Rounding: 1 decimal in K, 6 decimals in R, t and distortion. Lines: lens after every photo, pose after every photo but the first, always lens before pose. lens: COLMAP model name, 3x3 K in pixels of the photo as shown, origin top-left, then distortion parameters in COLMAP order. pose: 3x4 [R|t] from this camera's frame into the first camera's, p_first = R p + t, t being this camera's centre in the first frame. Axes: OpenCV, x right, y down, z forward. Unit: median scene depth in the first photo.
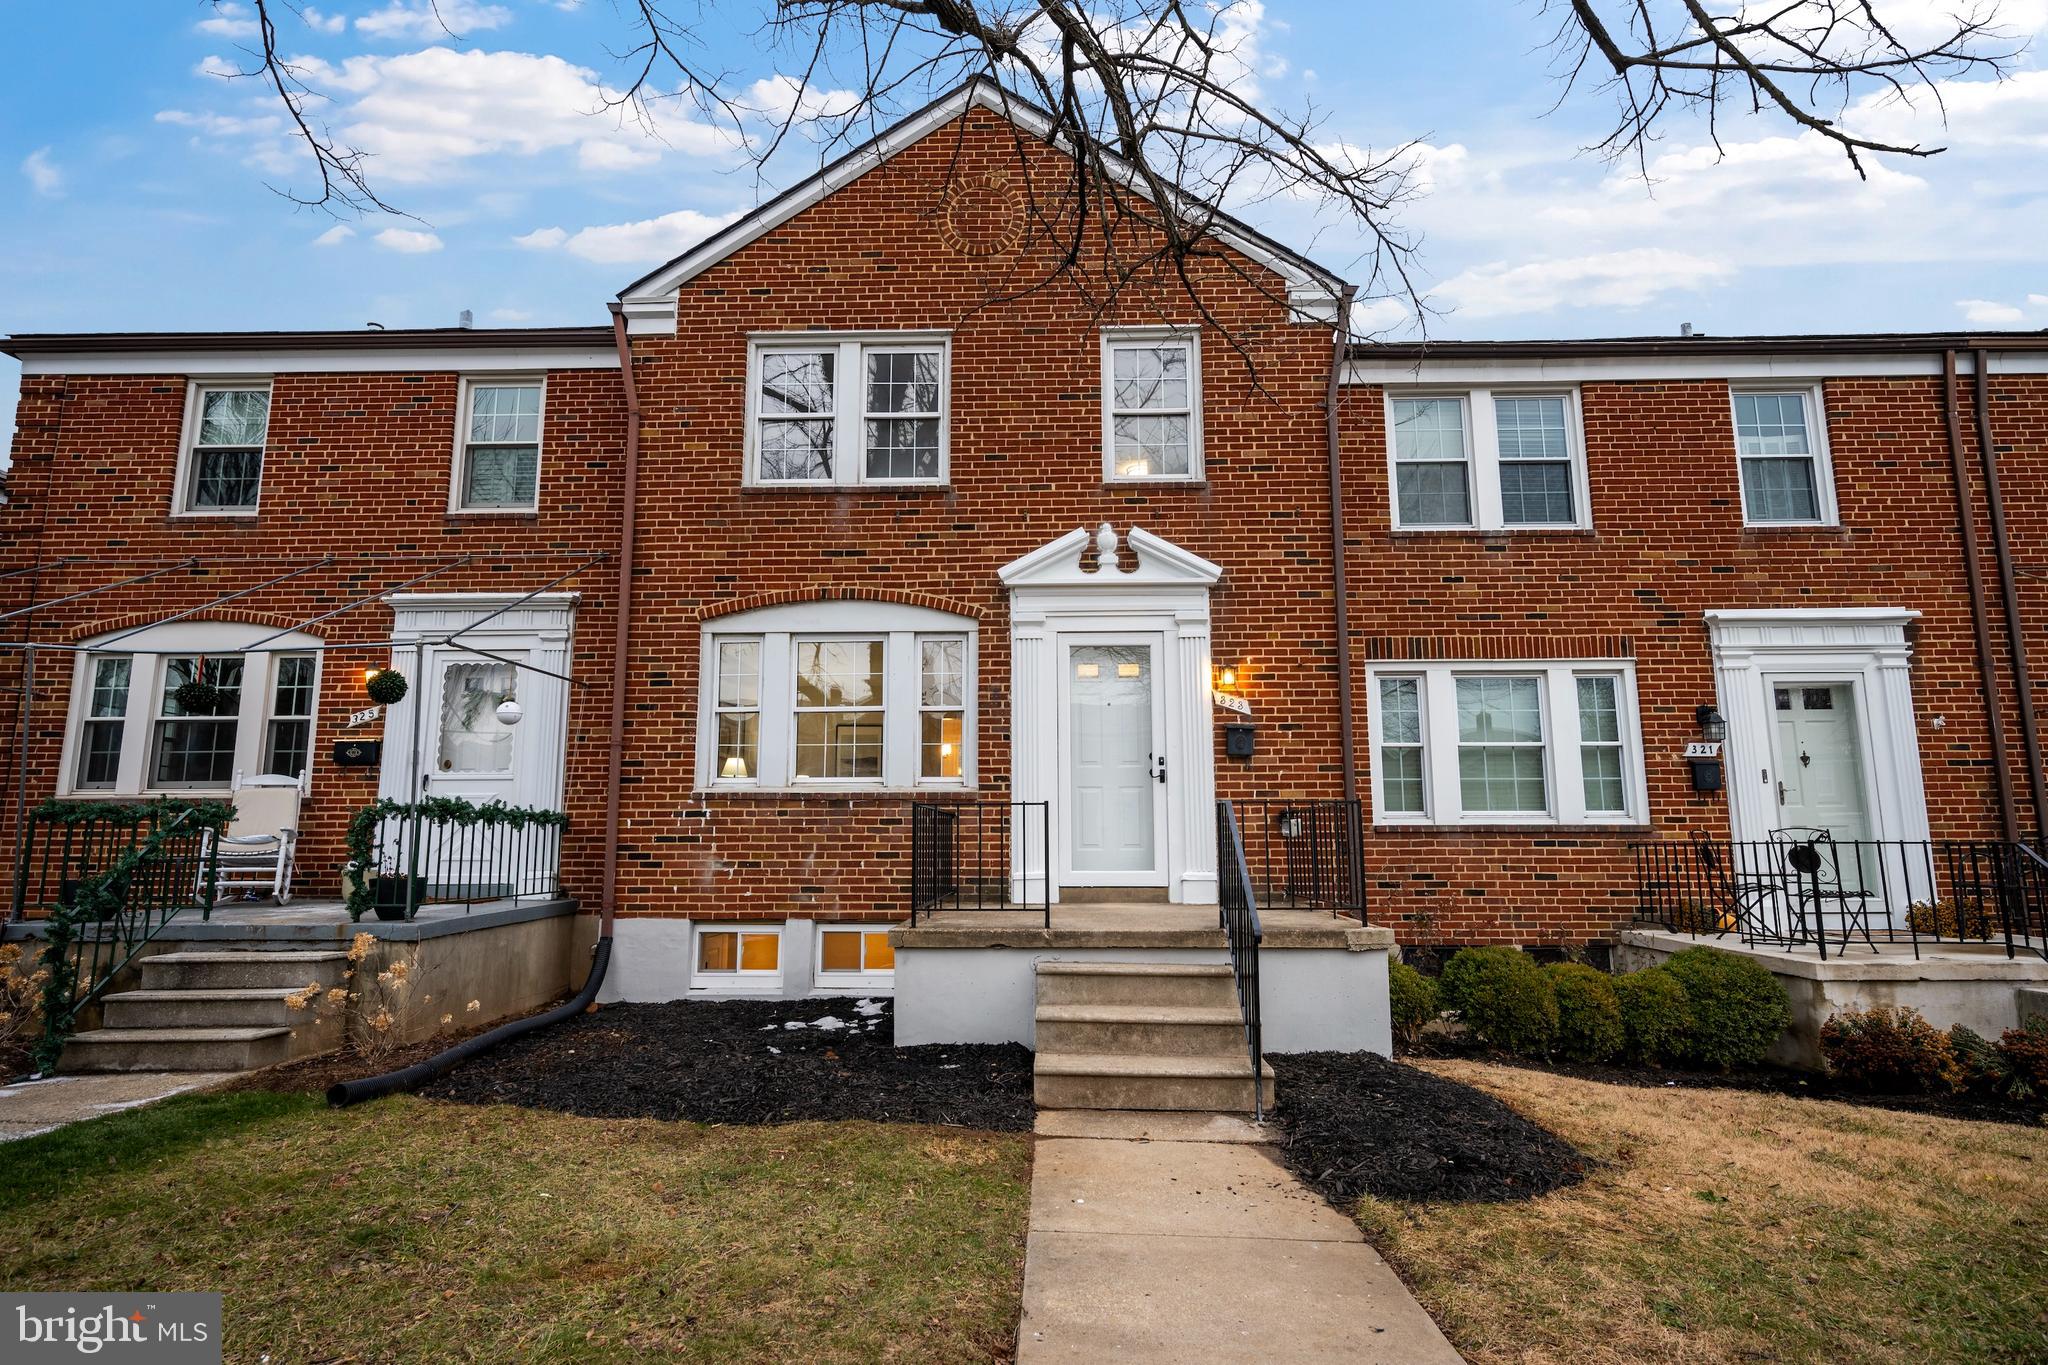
lens RADIAL K [[1068.8, 0, 1024.0], [0, 1068.8, 682.5], [0, 0, 1]] dist [-0.002962, -0.000349]
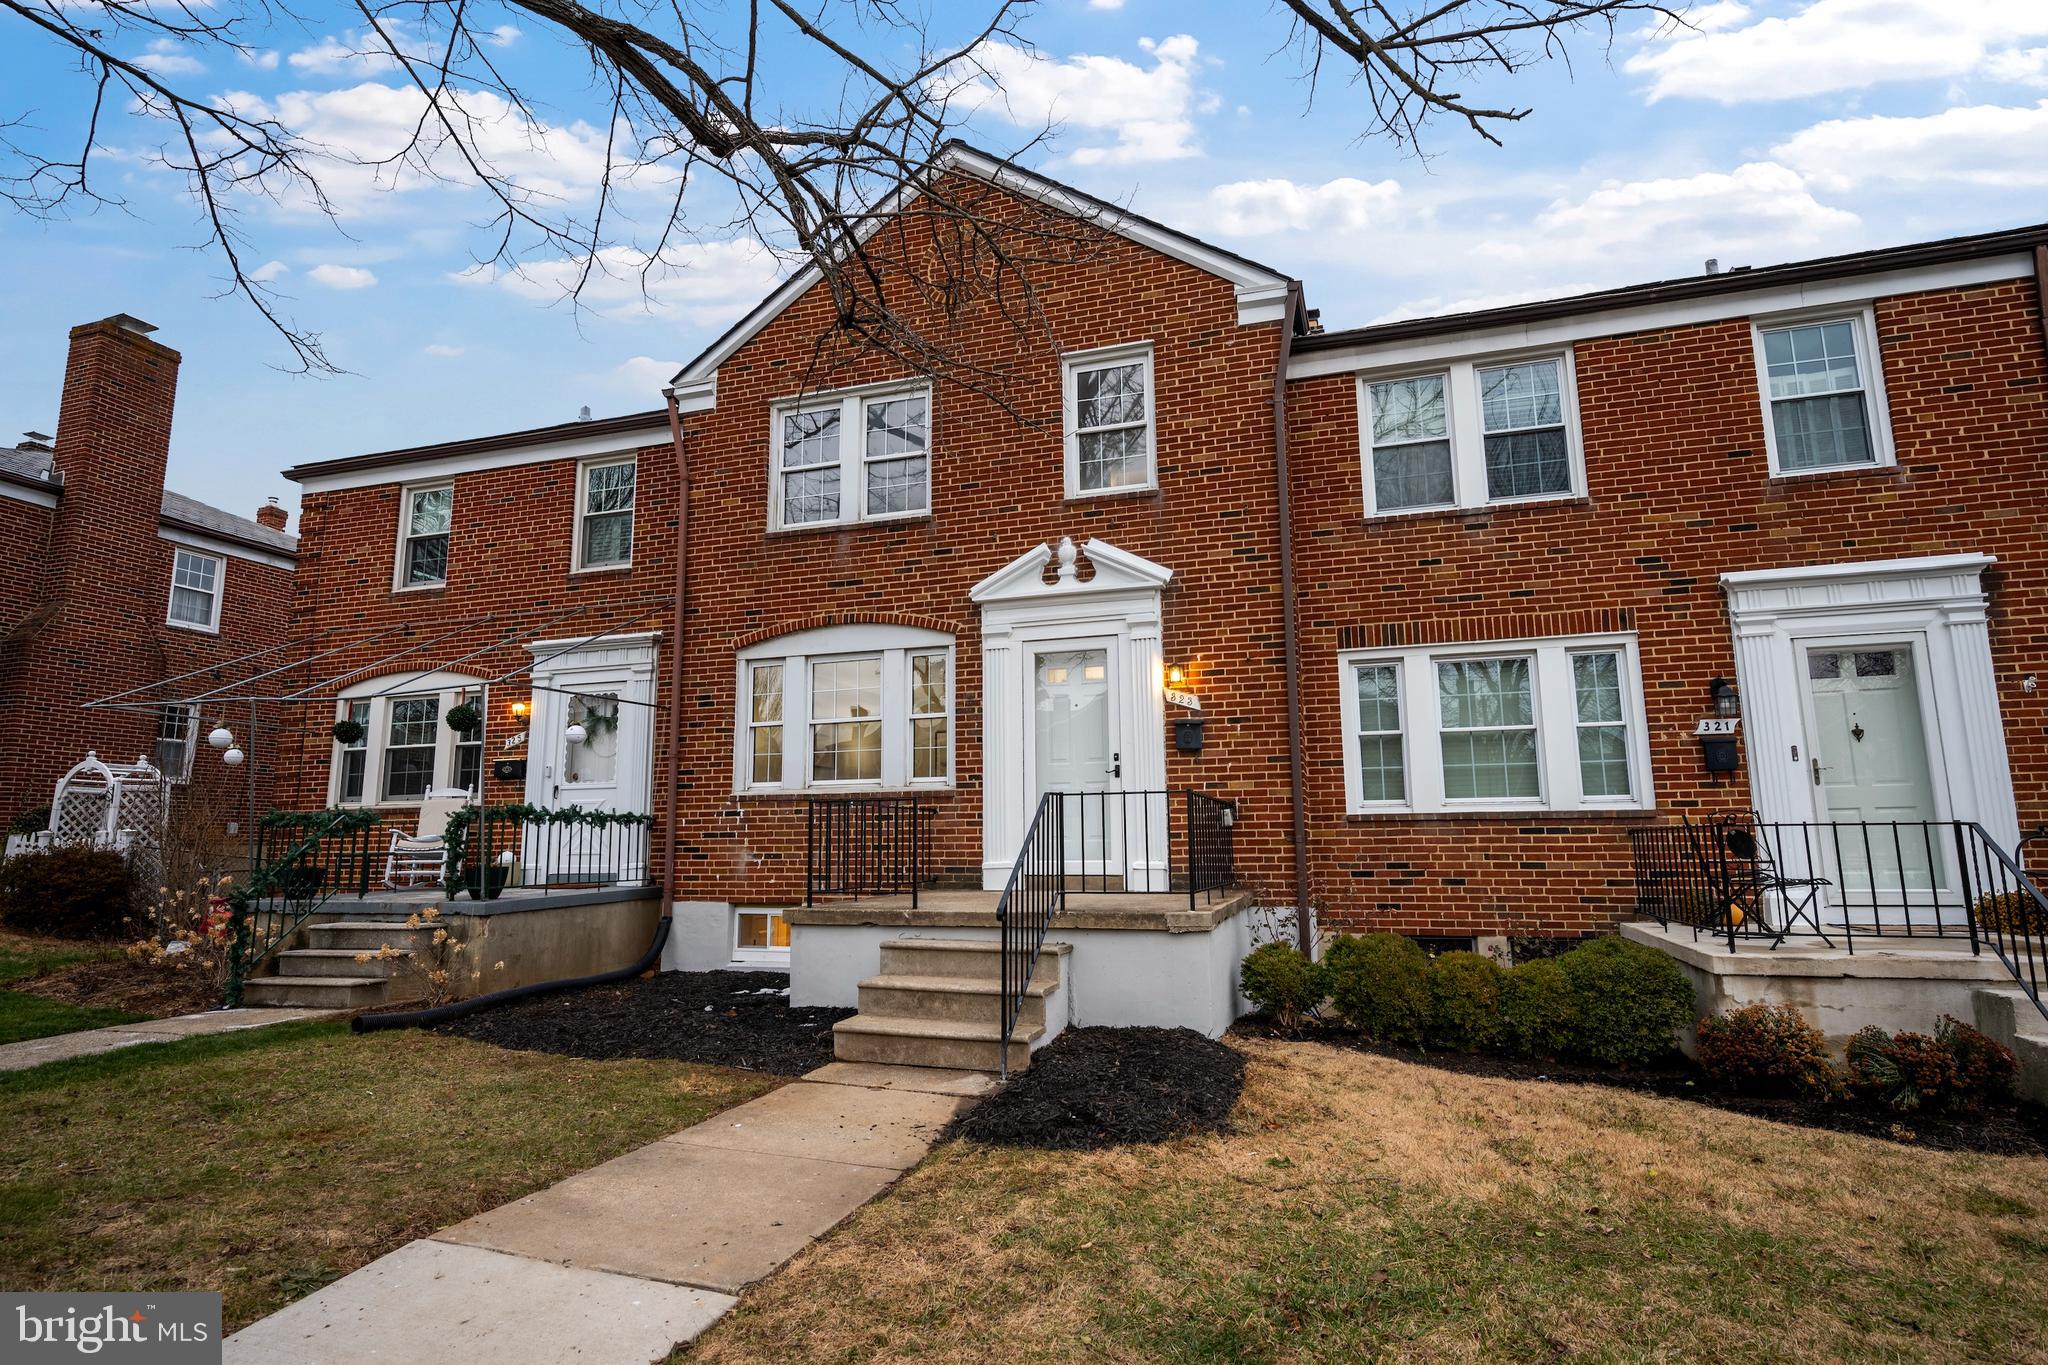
lens RADIAL K [[1044.3, 0, 1024.0], [0, 1044.3, 682.5], [0, 0, 1]] dist [-0.002786, -0.000407]
pose [[0.961231, -0.049543, -0.271258, 0.312017], [0.049132, 0.998758, -0.008308, 0.003496], [0.271332, -0.005341, 0.962471, -0.022524]]
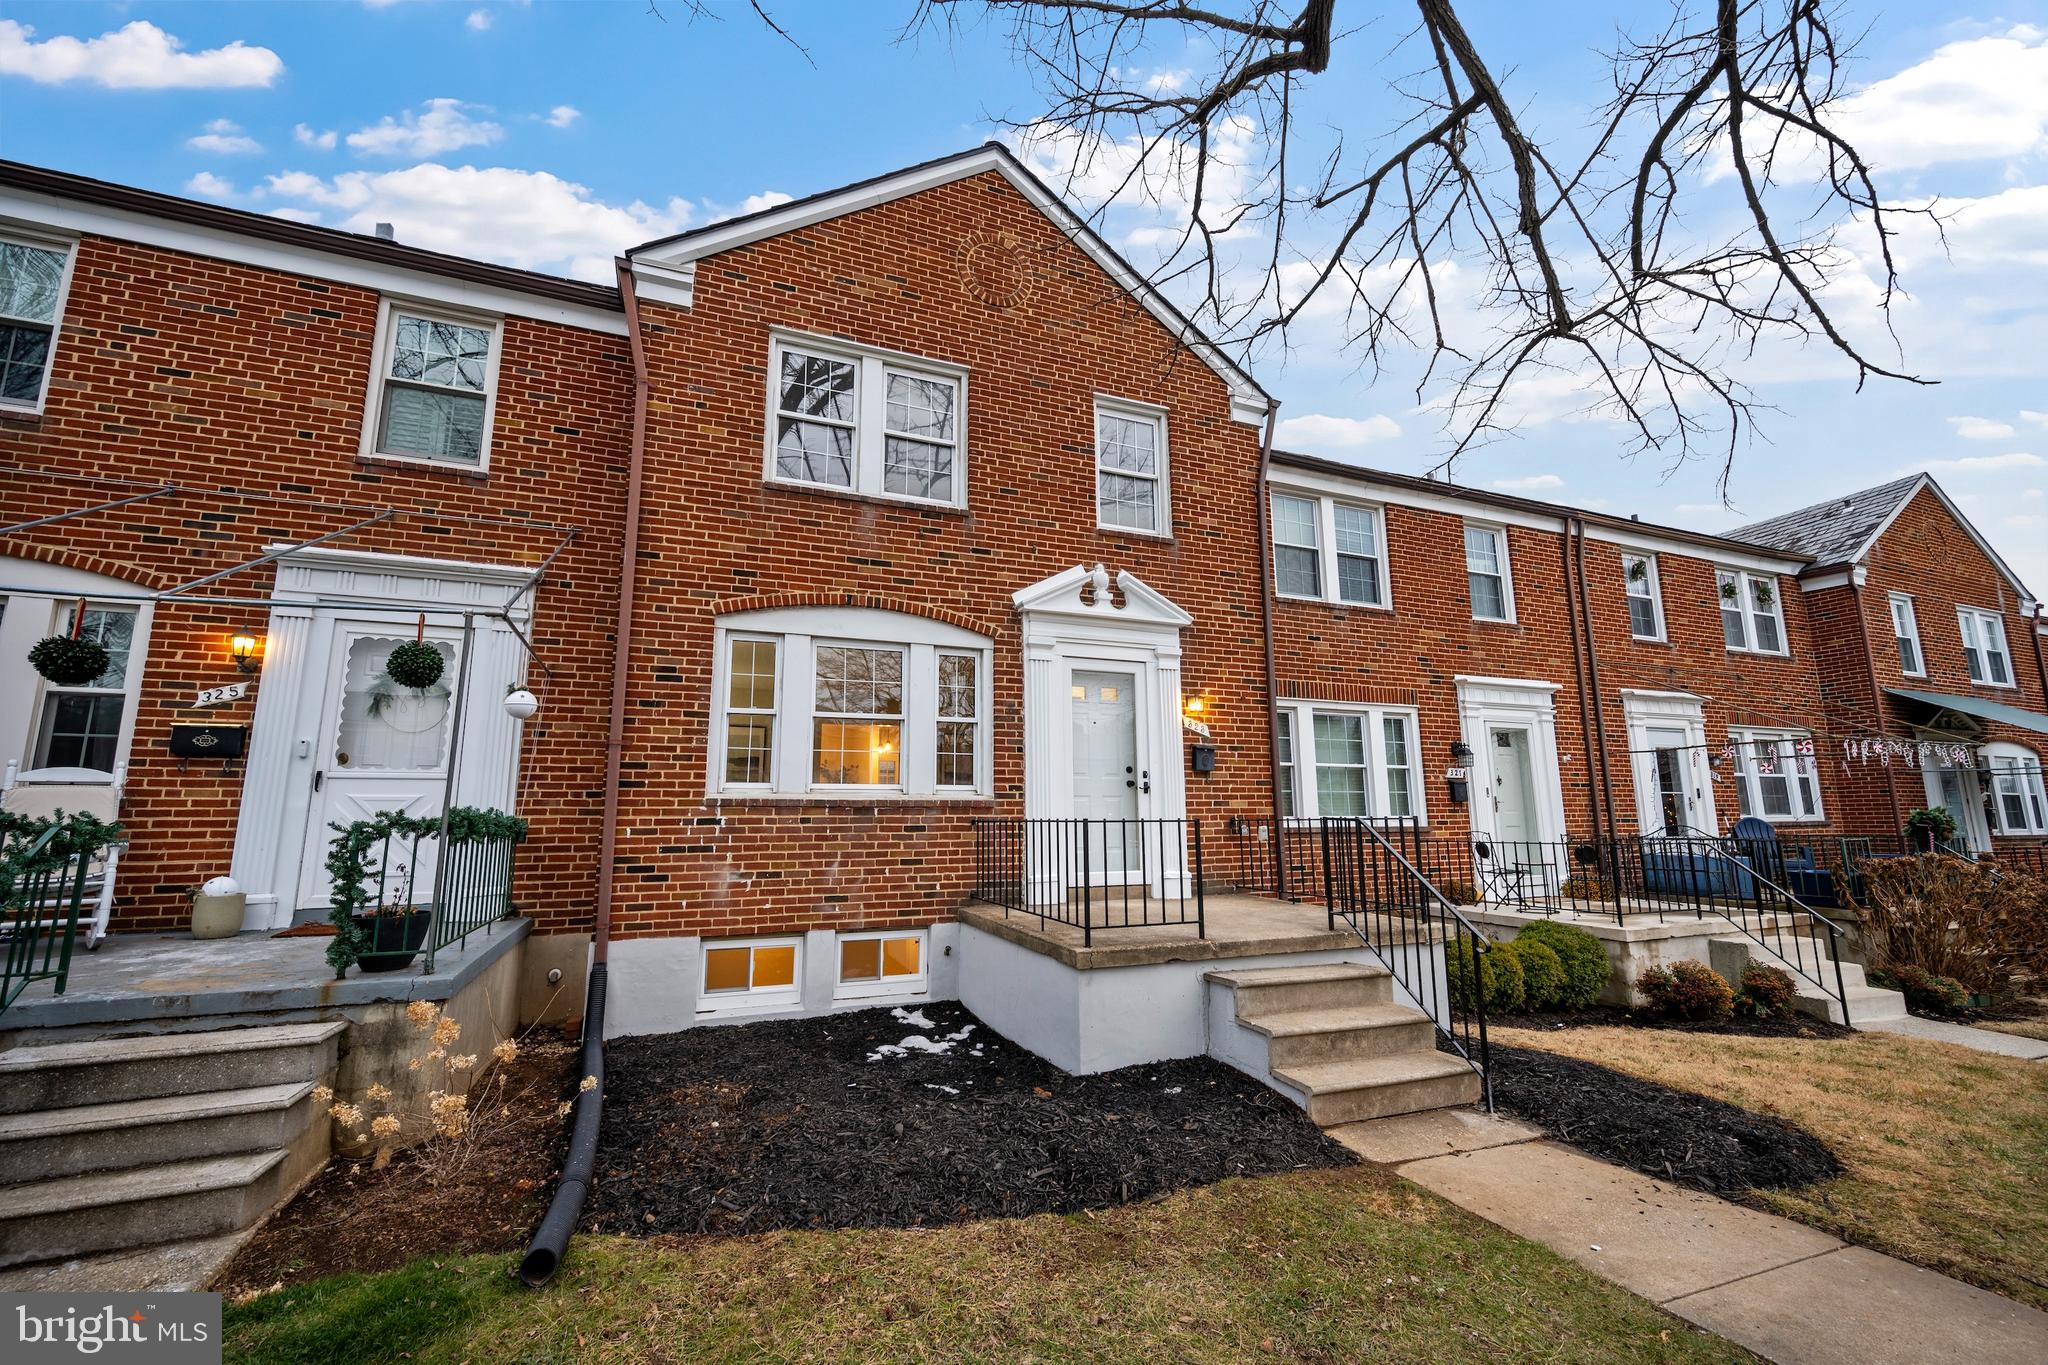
lens RADIAL K [[828.1, 0, 1024.0], [0, 828.1, 682.5], [0, 0, 1]] dist [-0.001815, -0.000419]
pose [[0.915254, 0.063587, 0.397827, -0.338484], [-0.057543, 0.997974, -0.027126, 0.005825], [-0.398746, 0.001935, 0.917059, 0.222368]]
